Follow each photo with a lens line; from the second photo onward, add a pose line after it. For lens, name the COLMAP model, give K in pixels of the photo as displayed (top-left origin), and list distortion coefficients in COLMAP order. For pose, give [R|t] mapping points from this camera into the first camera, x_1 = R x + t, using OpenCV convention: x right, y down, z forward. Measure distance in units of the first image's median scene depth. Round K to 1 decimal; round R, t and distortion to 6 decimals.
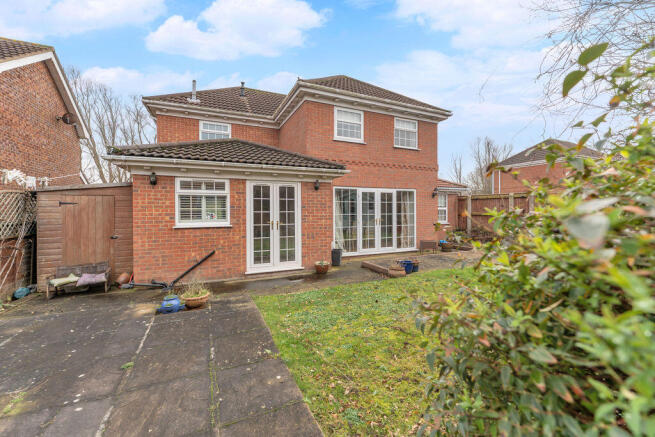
lens RADIAL K [[265.2, 0, 324.8], [0, 265.2, 196.7], [0, 0, 1]] dist [-0.001274, -0.000072]
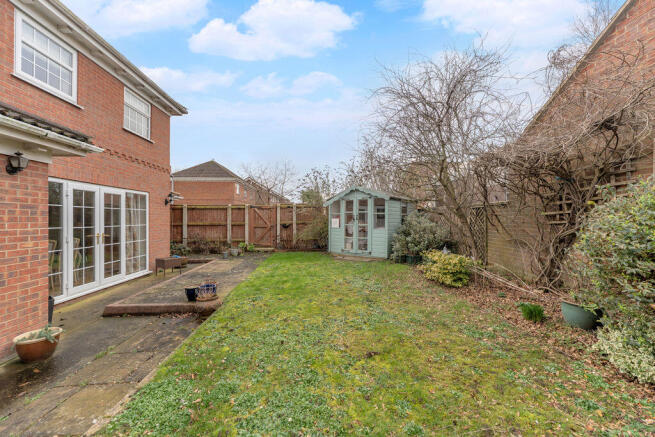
lens RADIAL K [[263.6, 0, 326.5], [0, 263.6, 210.3], [0, 0, 1]] dist [-0.001296, -0.000267]
pose [[0.362034, 0.030135, 0.931678, -0.197567], [-0.038258, 0.999116, -0.017450, 0.017885], [-0.931379, -0.029327, 0.362867, 0.284879]]
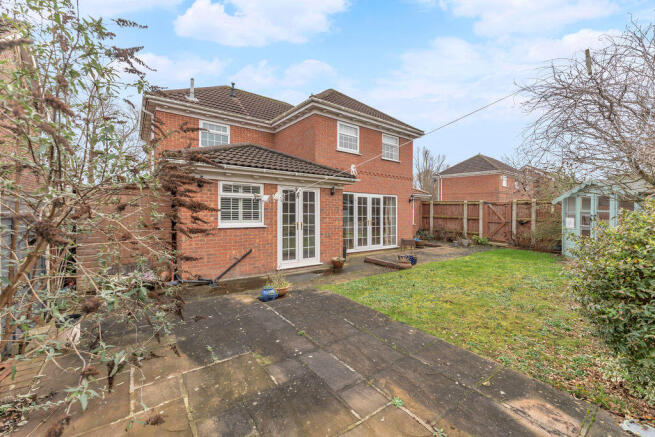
lens RADIAL K [[262.6, 0, 329.3], [0, 262.6, 190.9], [0, 0, 1]] dist [0.001080, 0.000031]
pose [[0.976451, 0.036715, 0.212590, -0.229253], [-0.033273, 0.999251, -0.019746, -0.016966], [-0.213156, 0.012208, 0.976942, -0.088634]]
